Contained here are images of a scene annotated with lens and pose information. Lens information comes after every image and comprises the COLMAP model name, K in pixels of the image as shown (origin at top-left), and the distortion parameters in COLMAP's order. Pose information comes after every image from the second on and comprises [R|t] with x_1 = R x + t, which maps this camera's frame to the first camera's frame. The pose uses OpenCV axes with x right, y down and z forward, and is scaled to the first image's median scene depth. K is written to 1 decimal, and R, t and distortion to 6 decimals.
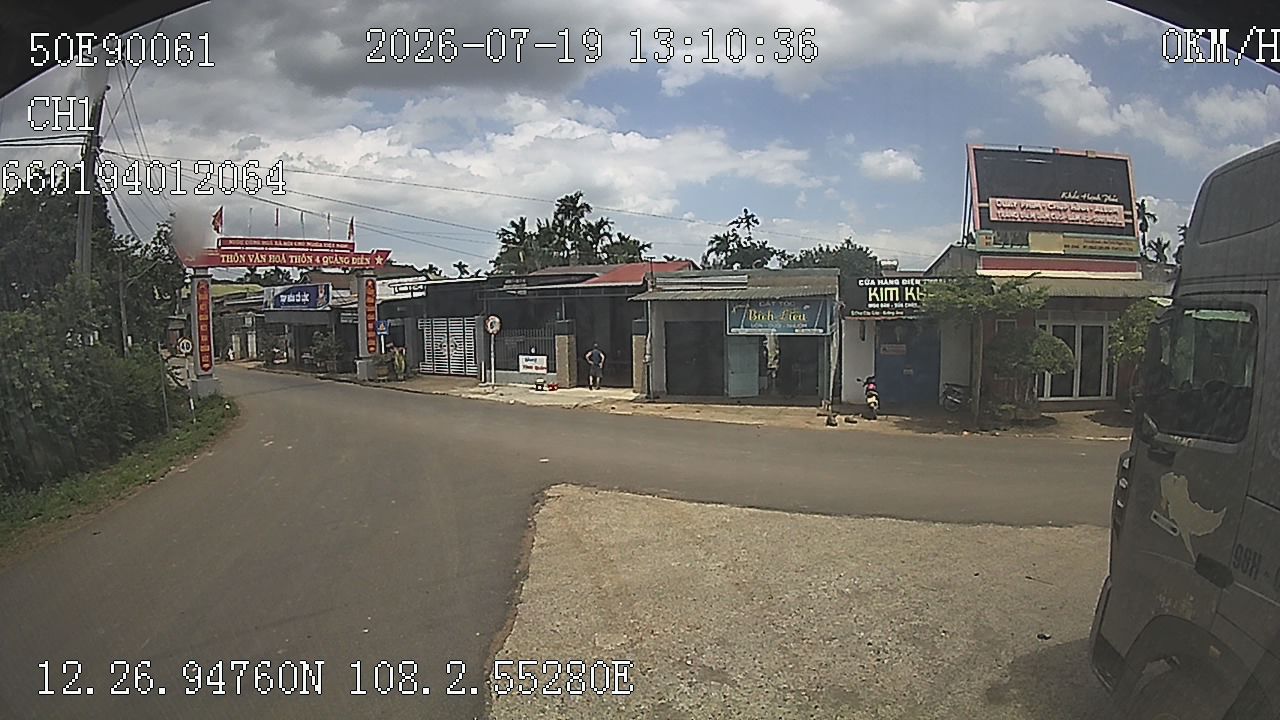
lens RADIAL K [[942.5, 0, 640.0], [0, 942.5, 360.0], [0, 0, 1]] dist [-0.000057, -0.000029]
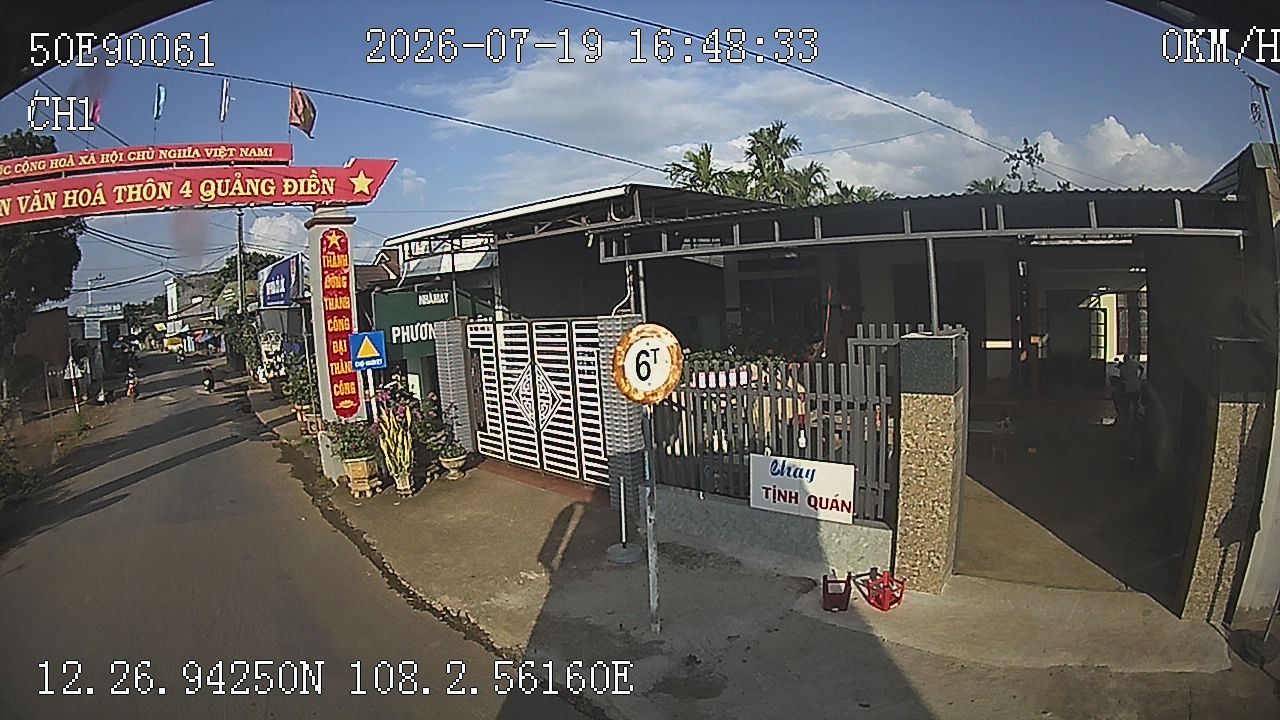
lens RADIAL K [[718.5, 0, 640.0], [0, 718.5, 360.0], [0, 0, 1]] dist [-0.003116, -0.001855]
pose [[0.982073, -0.009317, -0.188269, -0.069103], [0.015914, 0.999310, 0.033558, -0.023449], [0.187826, -0.035953, 0.981544, 0.455704]]
